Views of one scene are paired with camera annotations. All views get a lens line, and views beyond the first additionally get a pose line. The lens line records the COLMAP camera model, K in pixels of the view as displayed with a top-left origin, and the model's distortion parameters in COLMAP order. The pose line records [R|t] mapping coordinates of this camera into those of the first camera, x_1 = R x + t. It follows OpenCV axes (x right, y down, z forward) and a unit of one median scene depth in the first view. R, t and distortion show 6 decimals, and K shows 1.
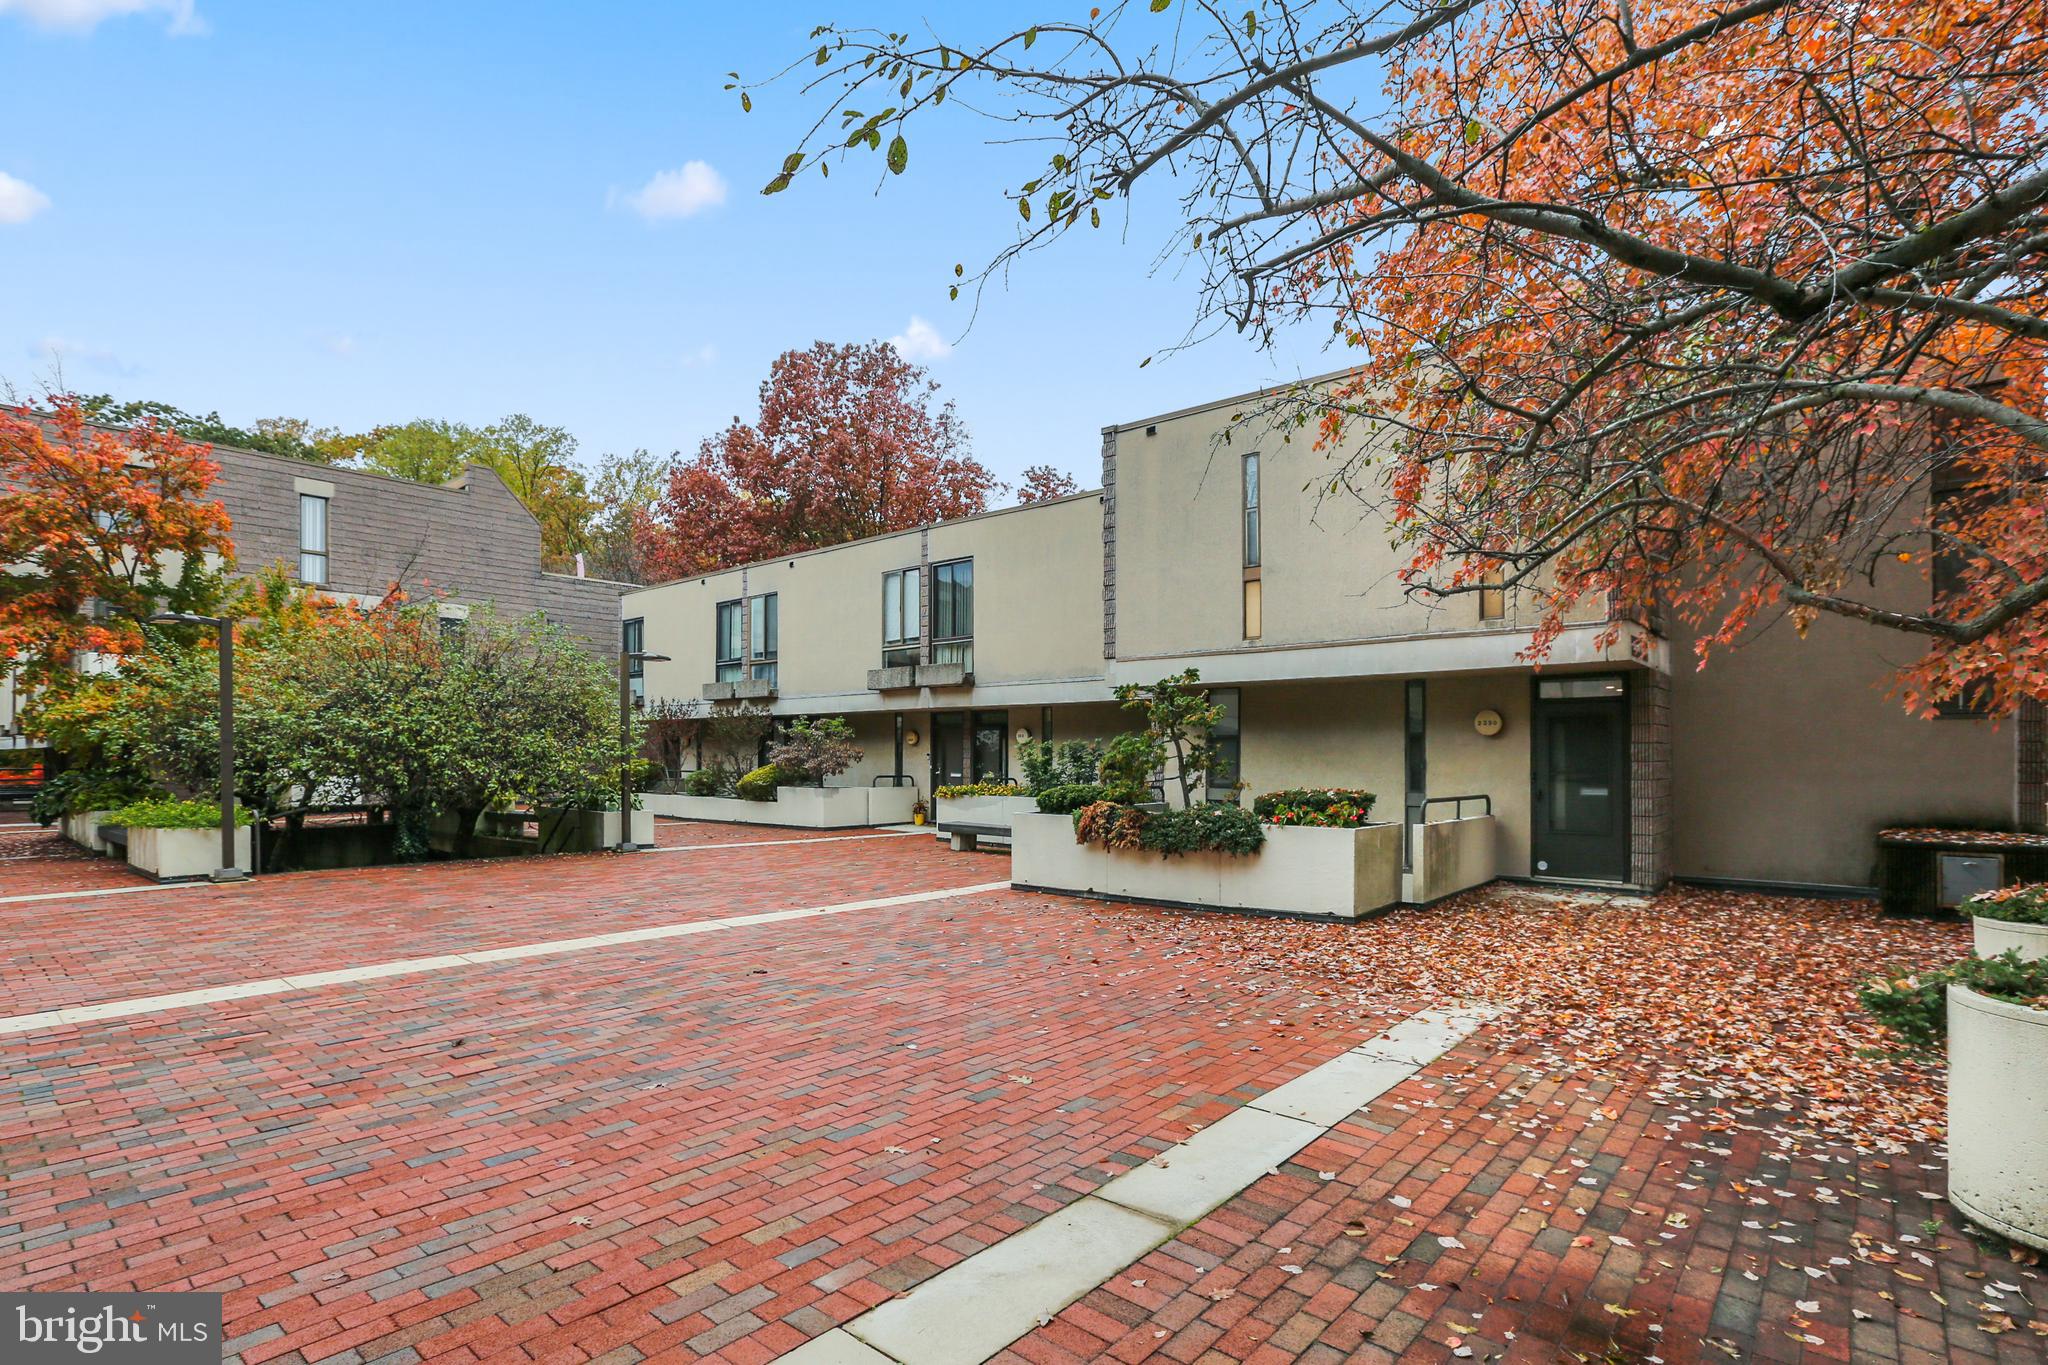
lens RADIAL K [[990.5, 0, 1083.5], [0, 990.5, 743.2], [0, 0, 1]] dist [-0.041863, 0.037669]
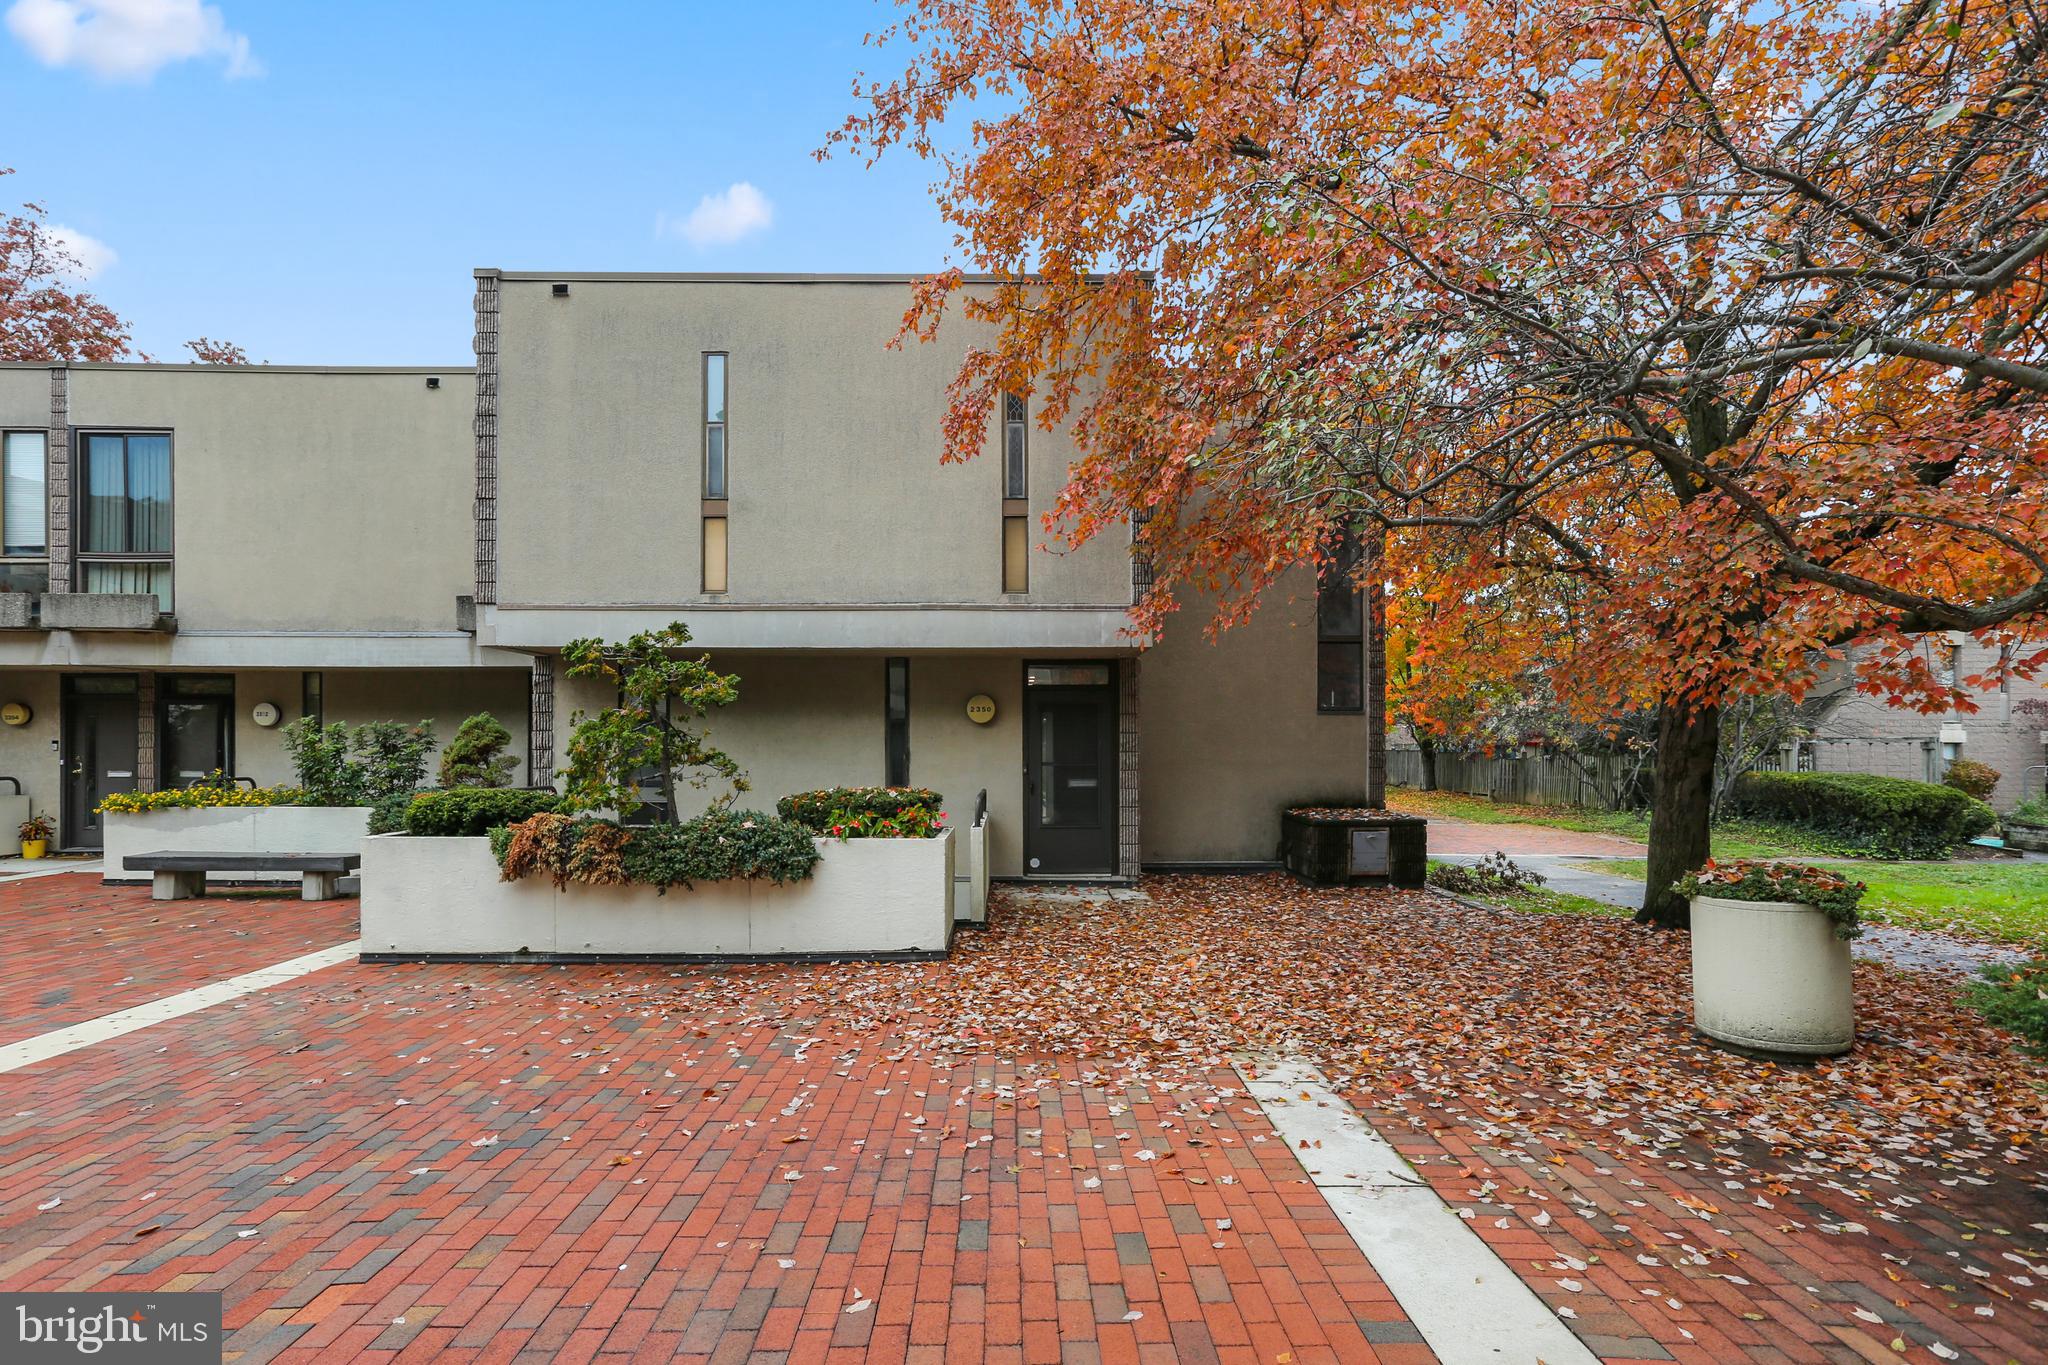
lens RADIAL K [[991.5, 0, 1026.6], [0, 991.5, 738.1], [0, 0, 1]] dist [-0.042078, 0.029073]
pose [[0.772570, 0.005776, 0.634903, -0.142440], [-0.009477, 0.999952, 0.002434, 0.003598], [-0.634858, -0.007897, 0.772588, 0.281060]]
